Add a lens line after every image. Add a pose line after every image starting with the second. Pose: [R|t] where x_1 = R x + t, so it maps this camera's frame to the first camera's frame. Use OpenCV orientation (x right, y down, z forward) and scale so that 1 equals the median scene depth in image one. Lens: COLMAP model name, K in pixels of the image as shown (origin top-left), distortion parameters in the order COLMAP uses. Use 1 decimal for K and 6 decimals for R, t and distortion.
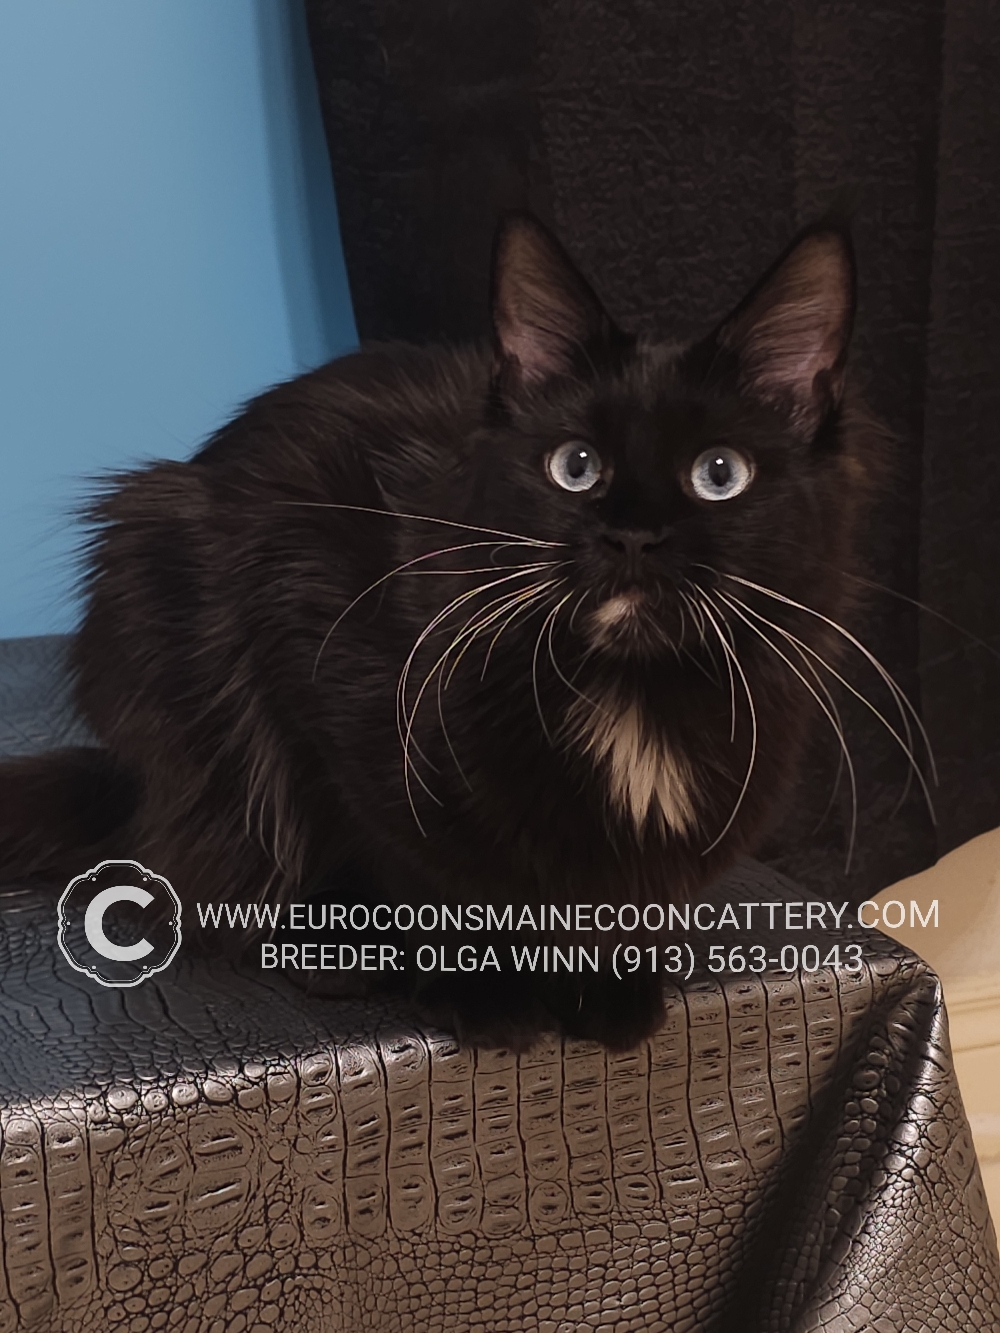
lens RADIAL K [[2839.8, 0, 488.7], [0, 2839.8, 663.0], [0, 0, 1]] dist [0.011667, 0.000000]
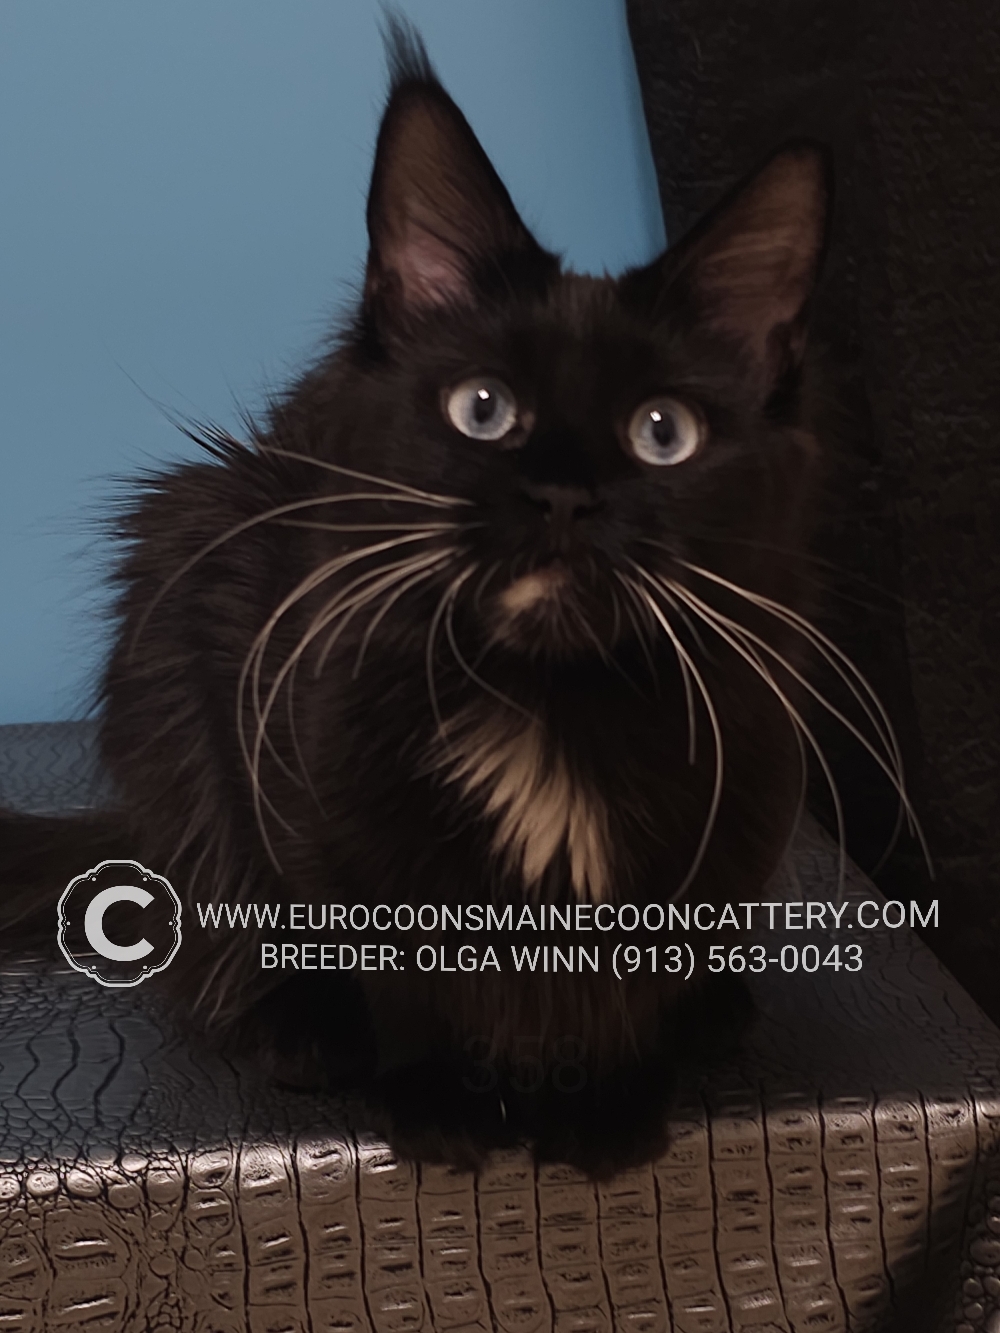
lens RADIAL K [[2839.8, 0, 501.3], [0, 2839.8, 661.5], [0, 0, 1]] dist [0.011667, 0.000000]
pose [[0.940080, 0.019892, -0.340373, 0.287113], [-0.040594, 0.997726, -0.053808, 0.034514], [0.338529, 0.064401, 0.938749, 0.227288]]
